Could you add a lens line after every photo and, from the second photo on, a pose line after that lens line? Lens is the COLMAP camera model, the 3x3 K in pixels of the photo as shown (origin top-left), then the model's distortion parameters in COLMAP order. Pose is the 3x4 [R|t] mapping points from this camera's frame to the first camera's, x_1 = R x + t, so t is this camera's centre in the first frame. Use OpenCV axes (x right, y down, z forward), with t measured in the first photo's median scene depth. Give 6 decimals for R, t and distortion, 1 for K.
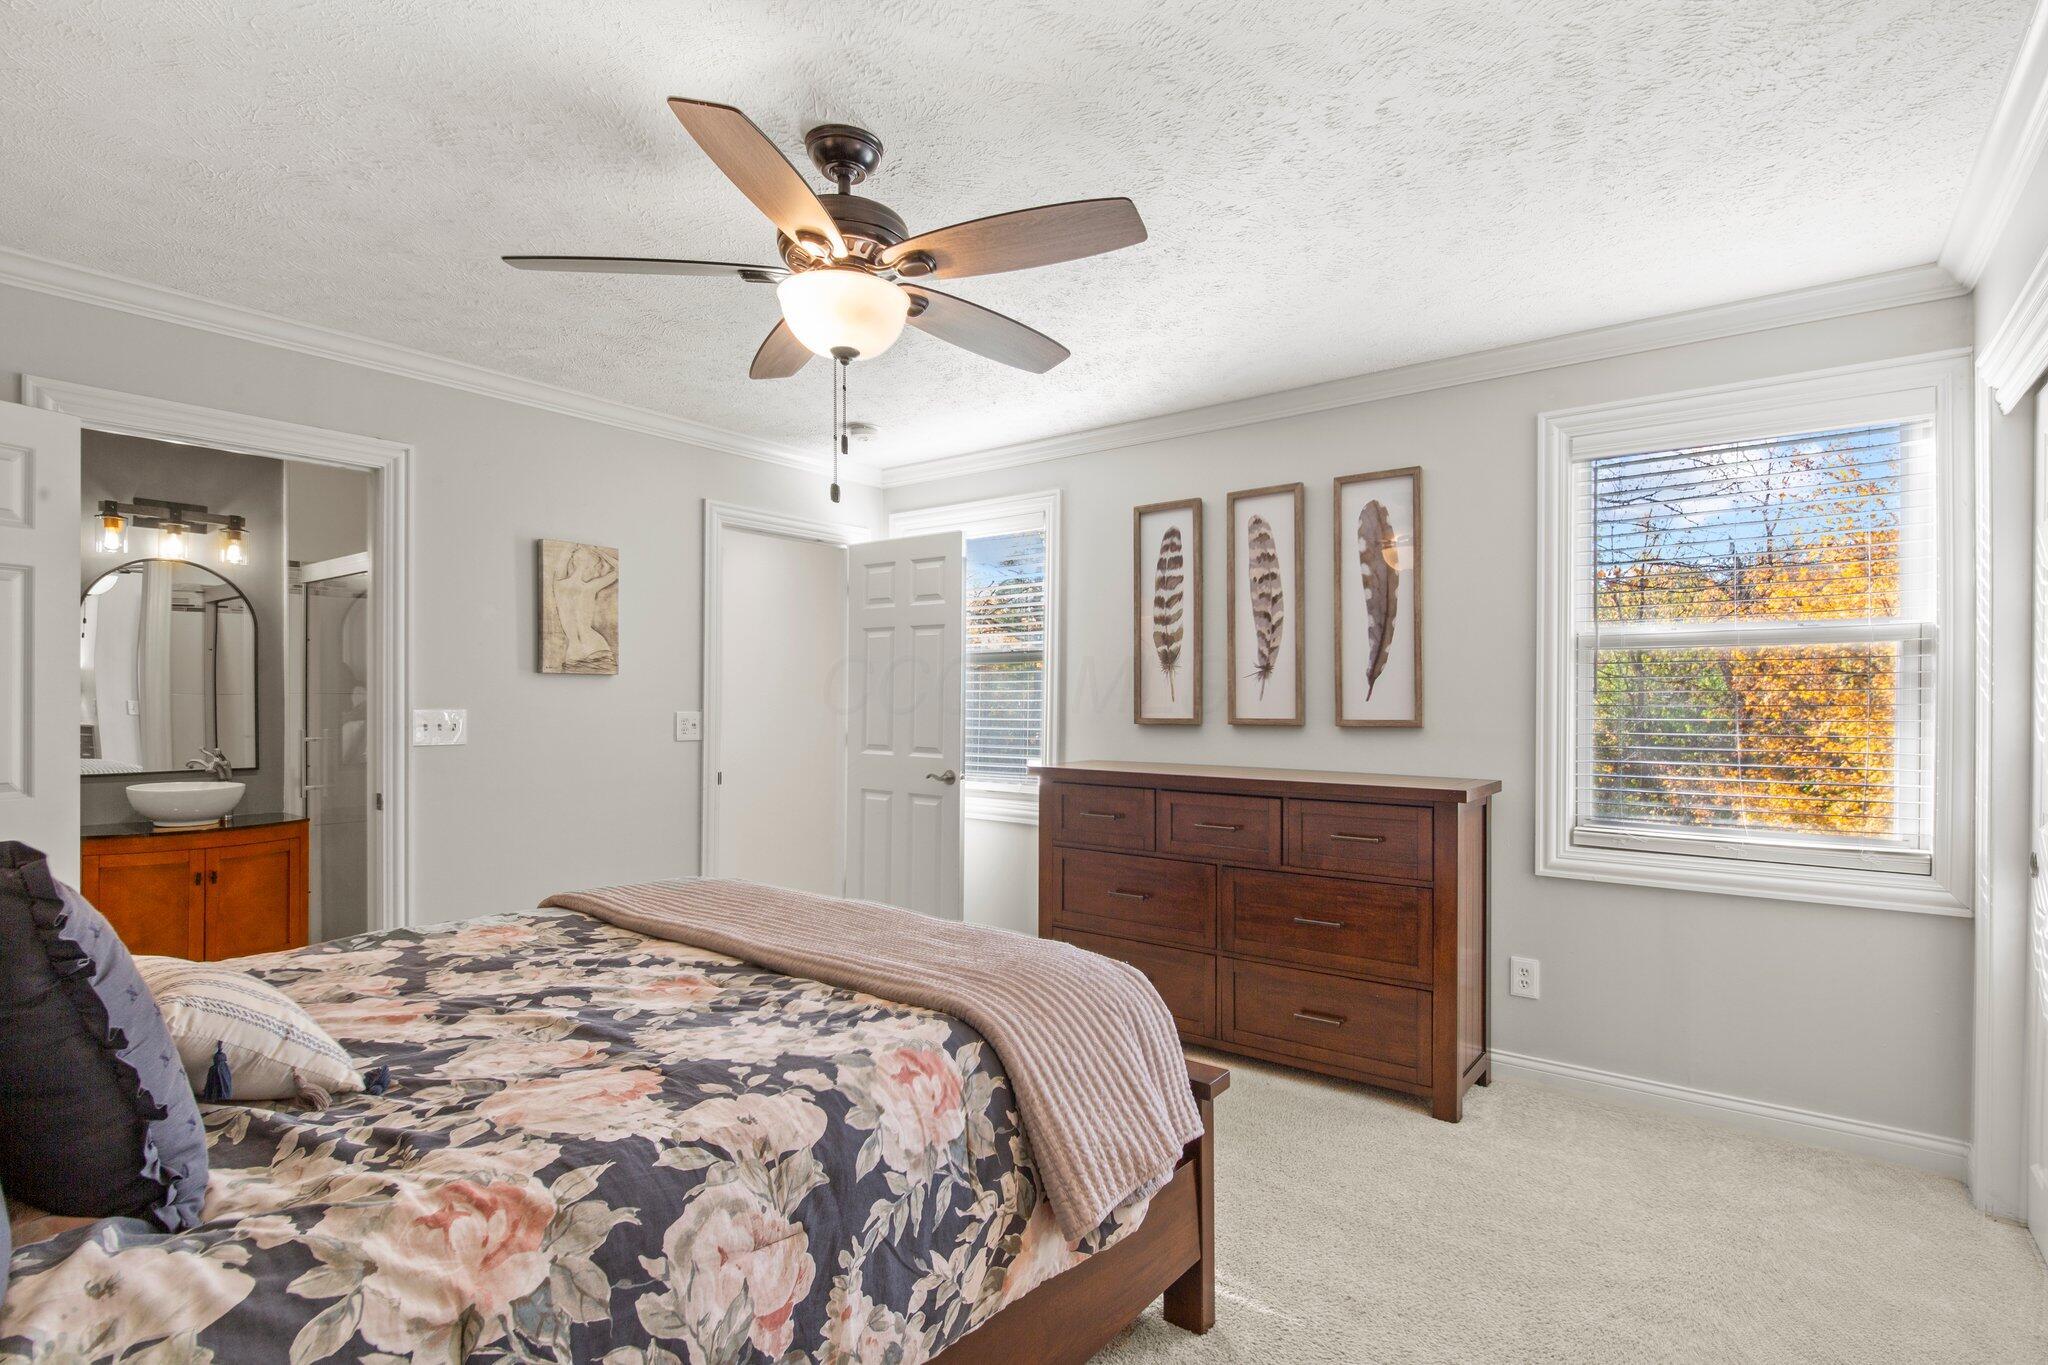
lens RADIAL K [[995.1, 0, 1020.2], [0, 995.1, 696.3], [0, 0, 1]] dist [-0.001257, -0.000011]
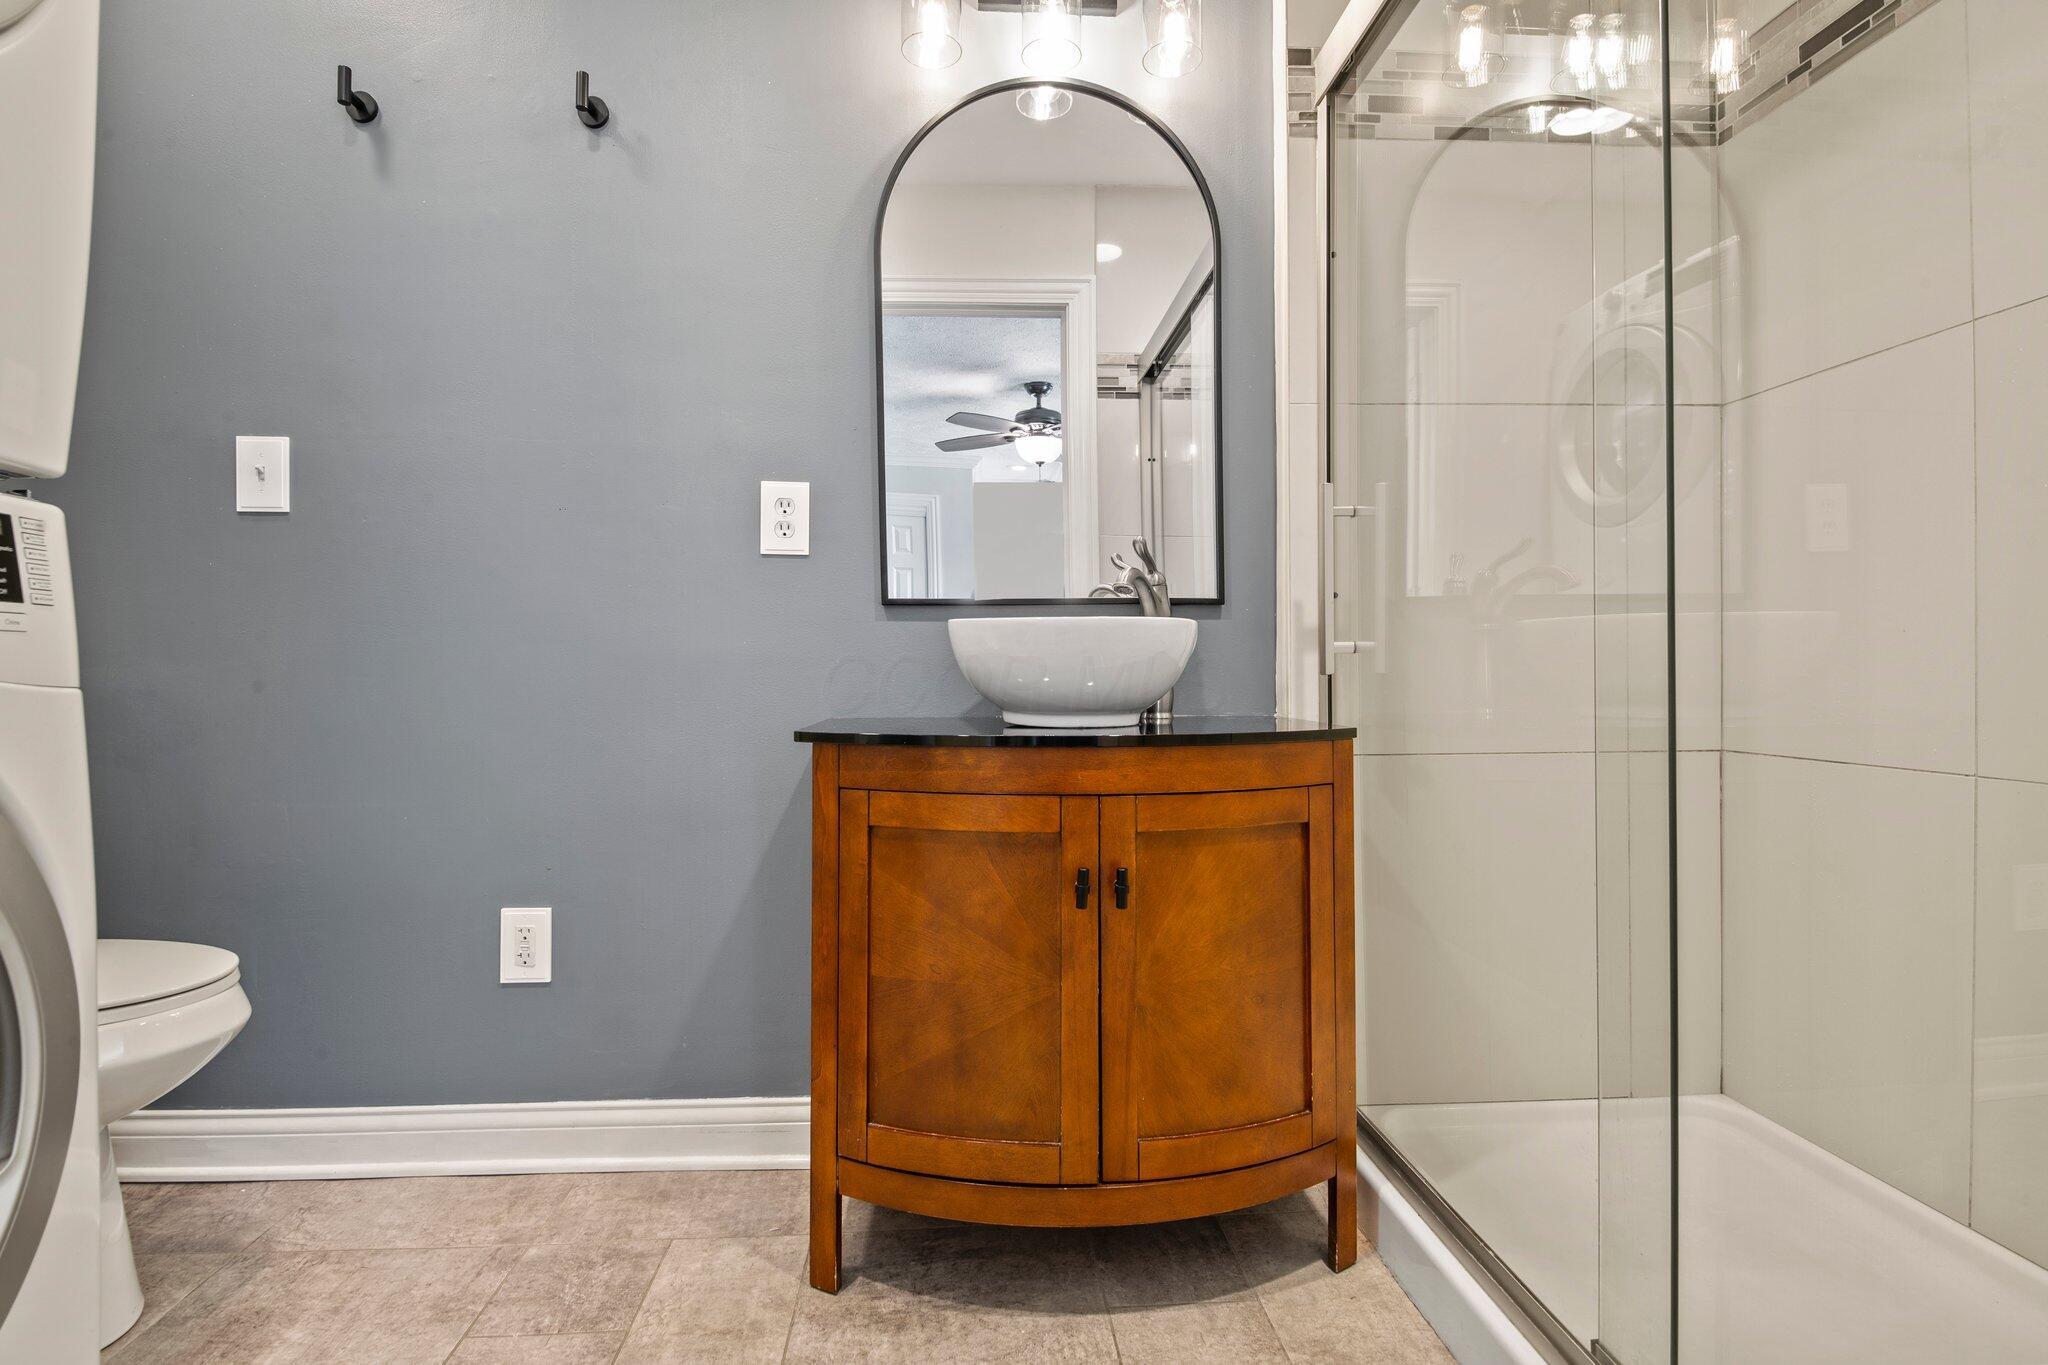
lens RADIAL K [[995.1, 0, 1020.1], [0, 995.1, 686.1], [0, 0, 1]] dist [-0.001257, -0.000011]
pose [[0.670940, -0.002584, -0.741507, -0.561993], [0.005240, 0.999985, 0.001257, 0.110406], [0.741493, -0.004729, 0.670944, 0.718222]]
